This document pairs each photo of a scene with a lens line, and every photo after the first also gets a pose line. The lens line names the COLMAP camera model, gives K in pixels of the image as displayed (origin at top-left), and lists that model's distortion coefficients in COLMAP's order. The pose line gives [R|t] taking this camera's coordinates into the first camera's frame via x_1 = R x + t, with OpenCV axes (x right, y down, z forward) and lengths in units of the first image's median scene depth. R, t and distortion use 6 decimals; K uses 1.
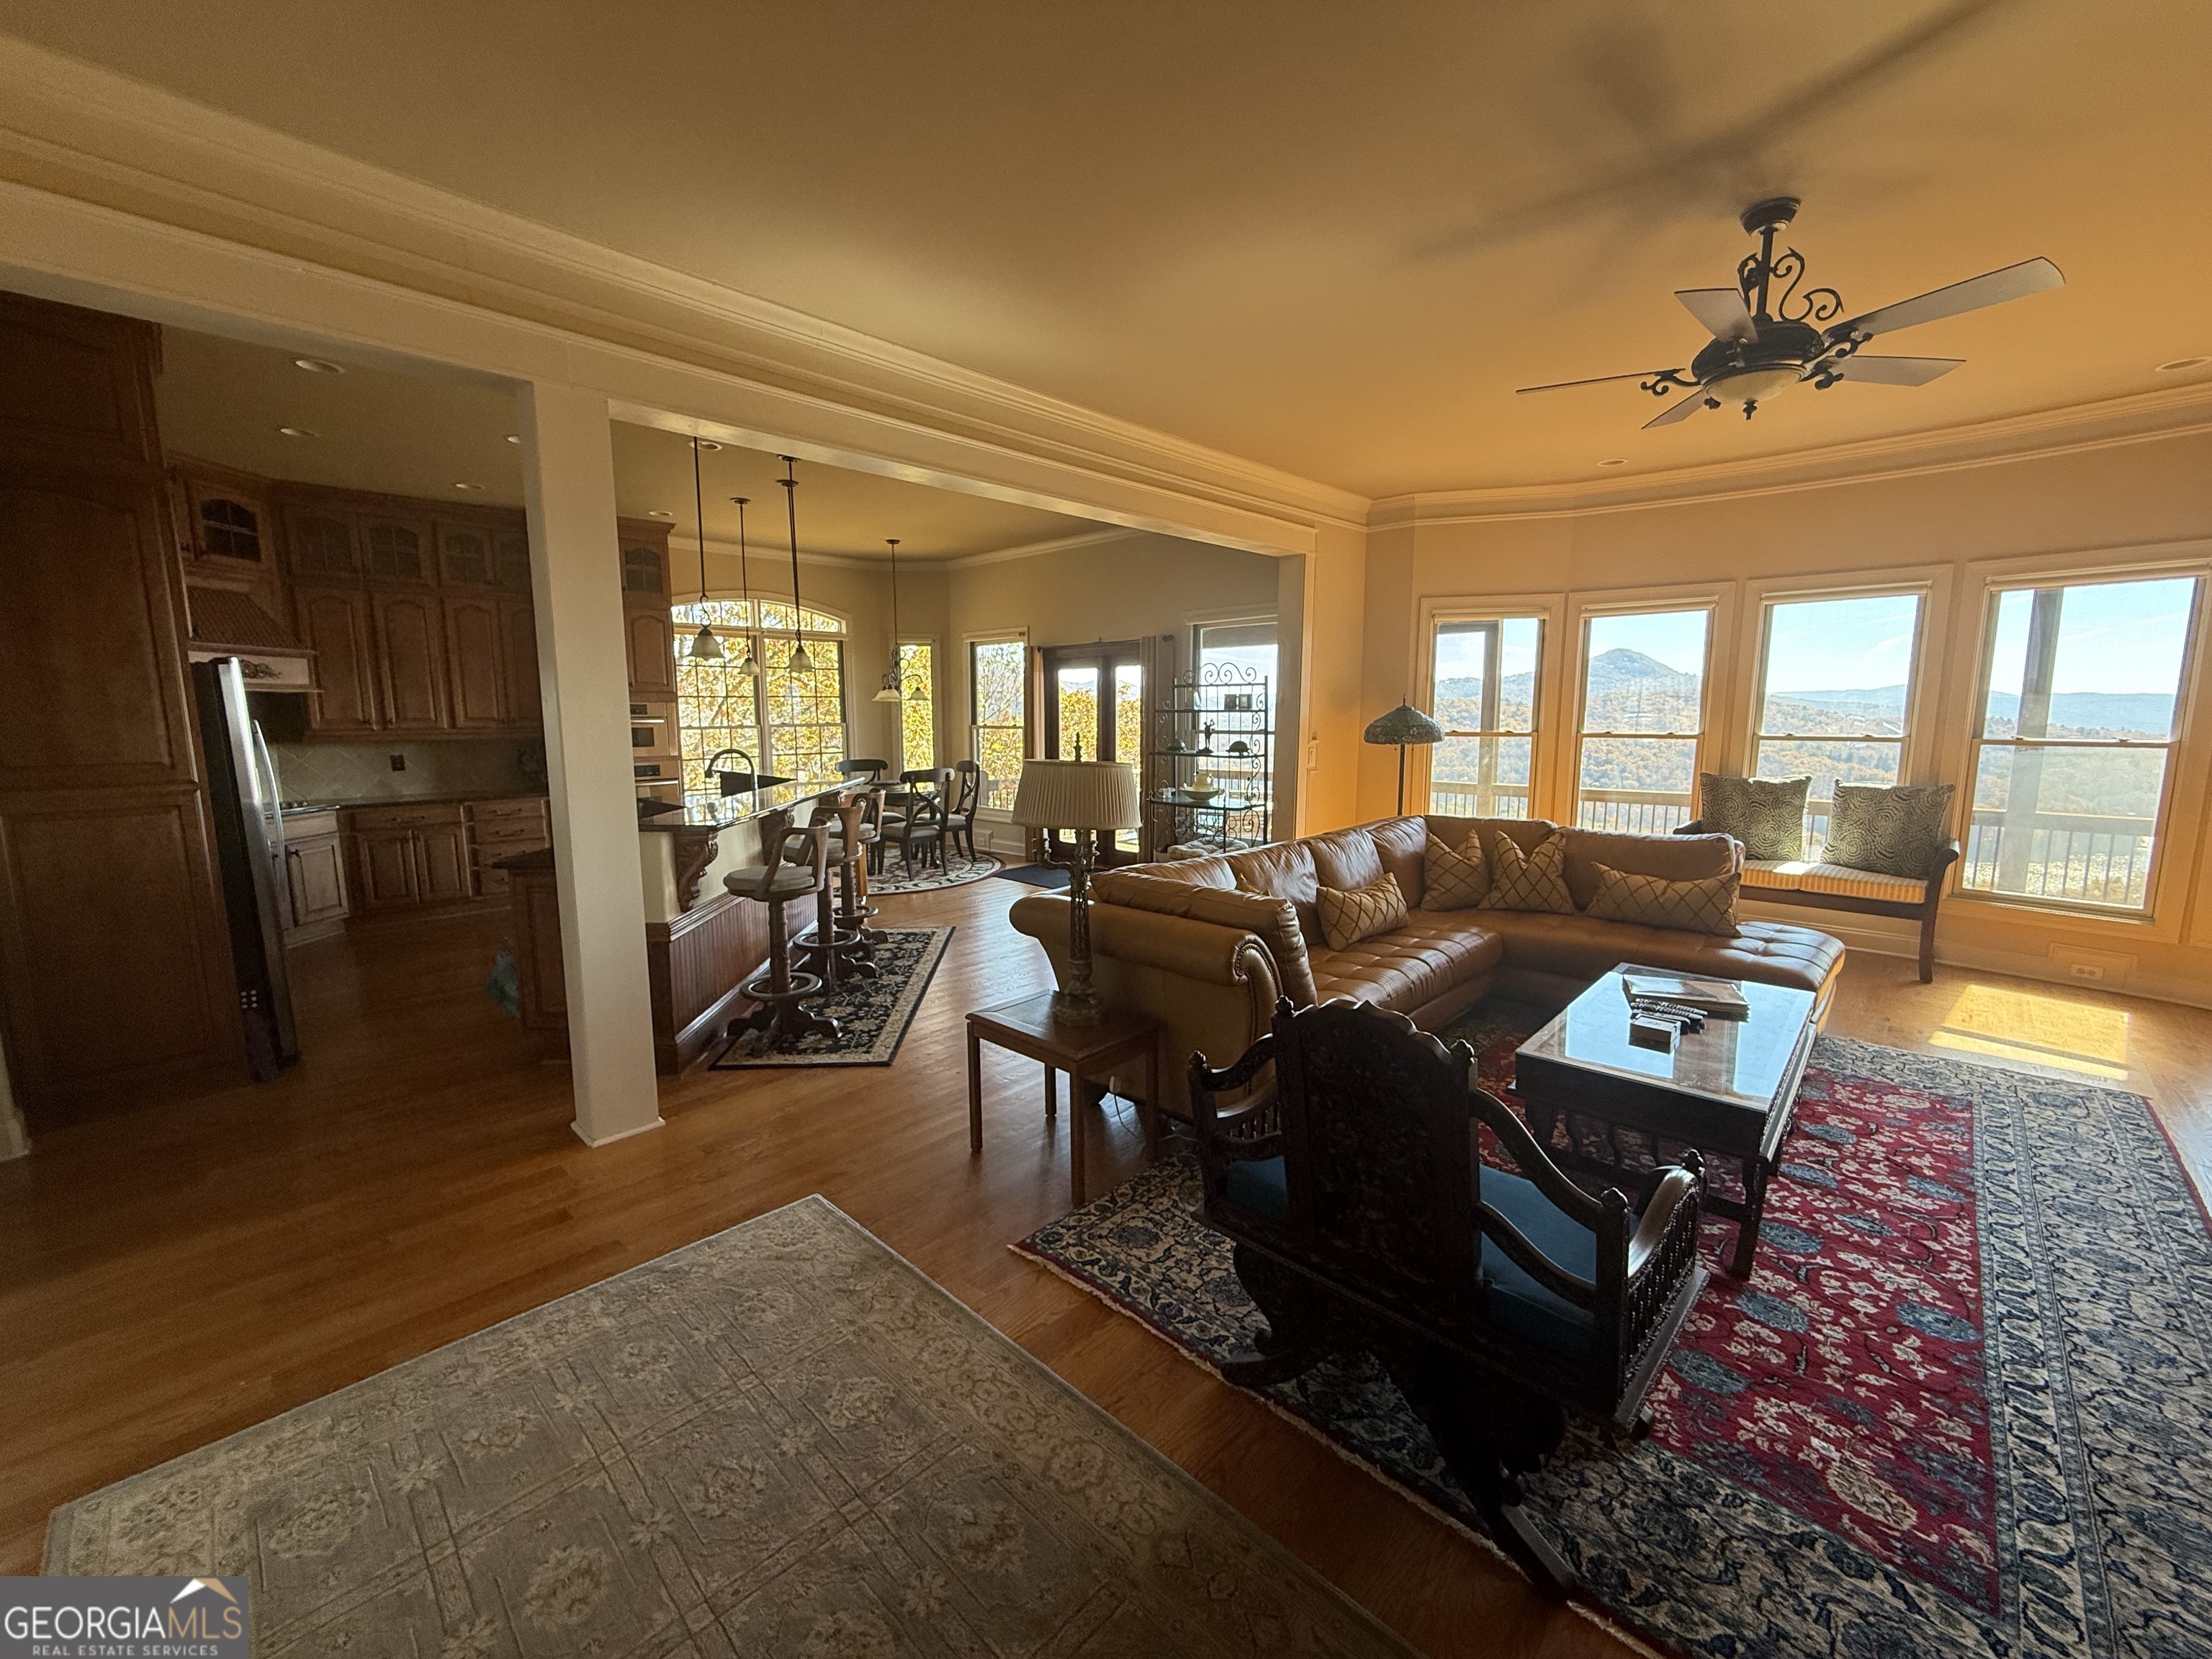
lens RADIAL K [[876.4, 0, 1112.3], [0, 876.4, 824.8], [0, 0, 1]] dist [0.000065, 0.000765]
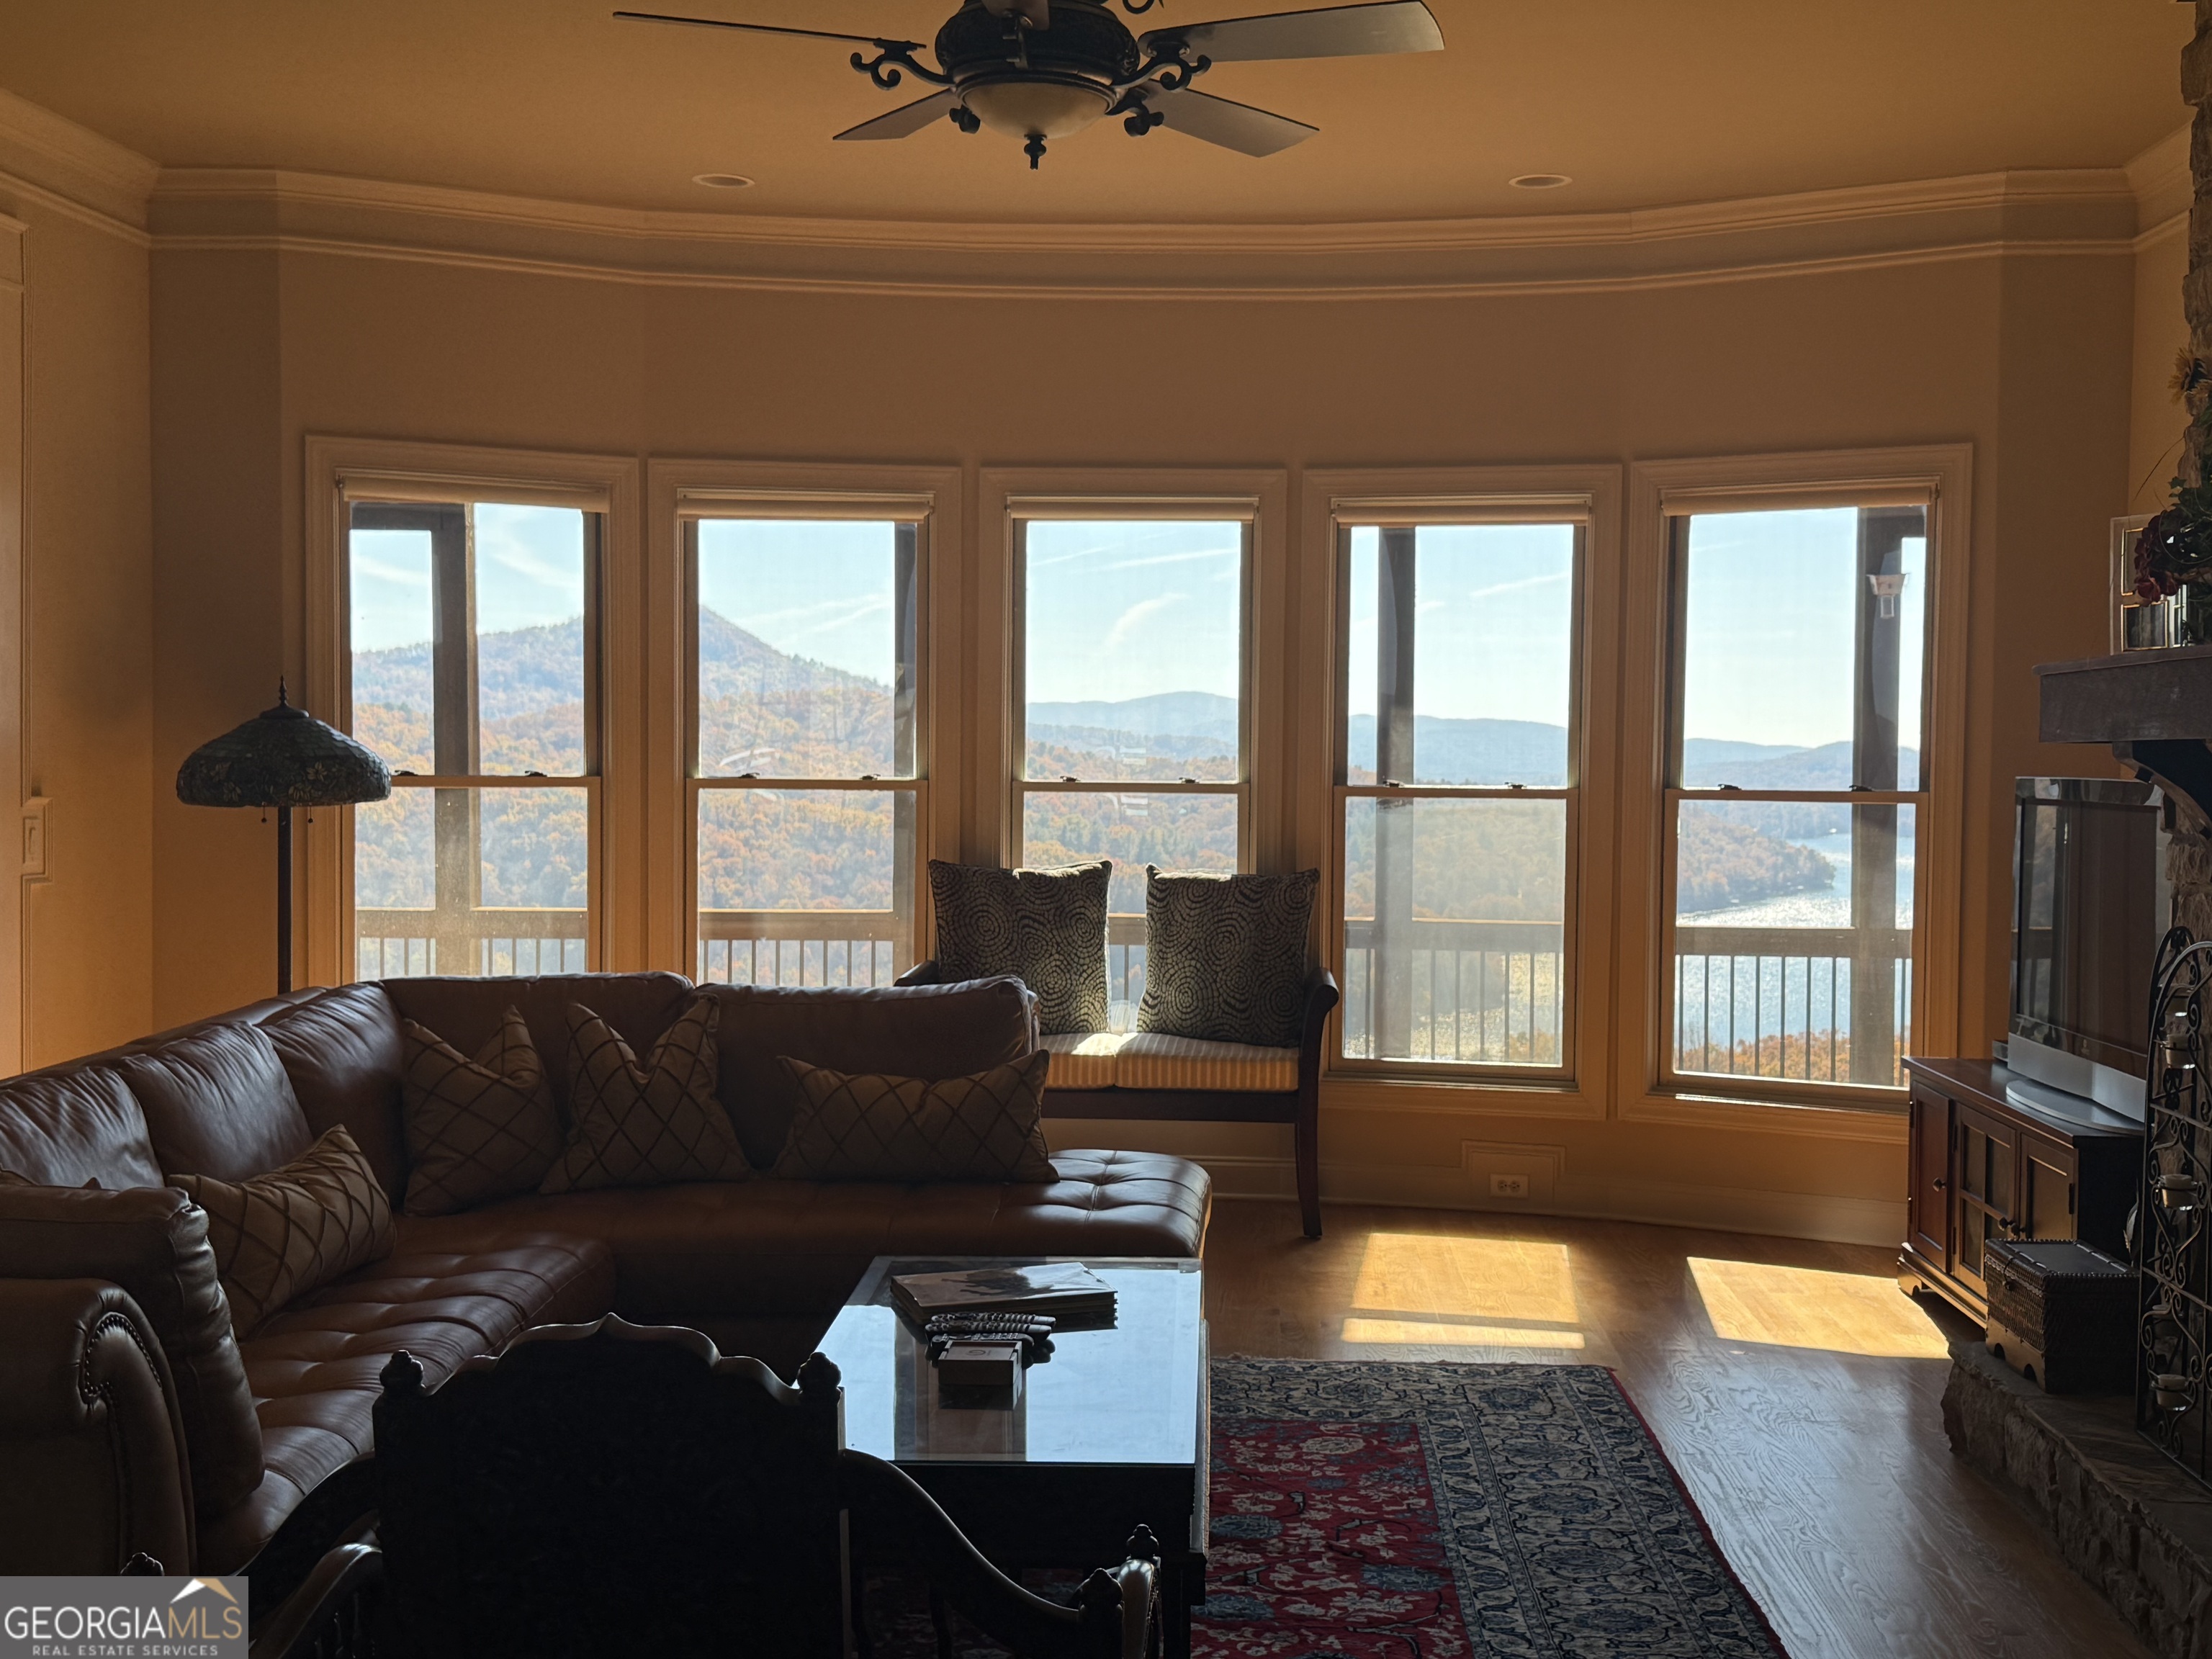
lens RADIAL K [[2434.0, 0, 1098.3], [0, 2434.0, 832.5], [0, 0, 1]] dist [0.092794, 0.000000]
pose [[0.759051, -0.013760, 0.650886, -0.142227], [0.072480, 0.995347, -0.063484, 0.019994], [-0.646984, 0.095364, 0.756517, -0.065594]]
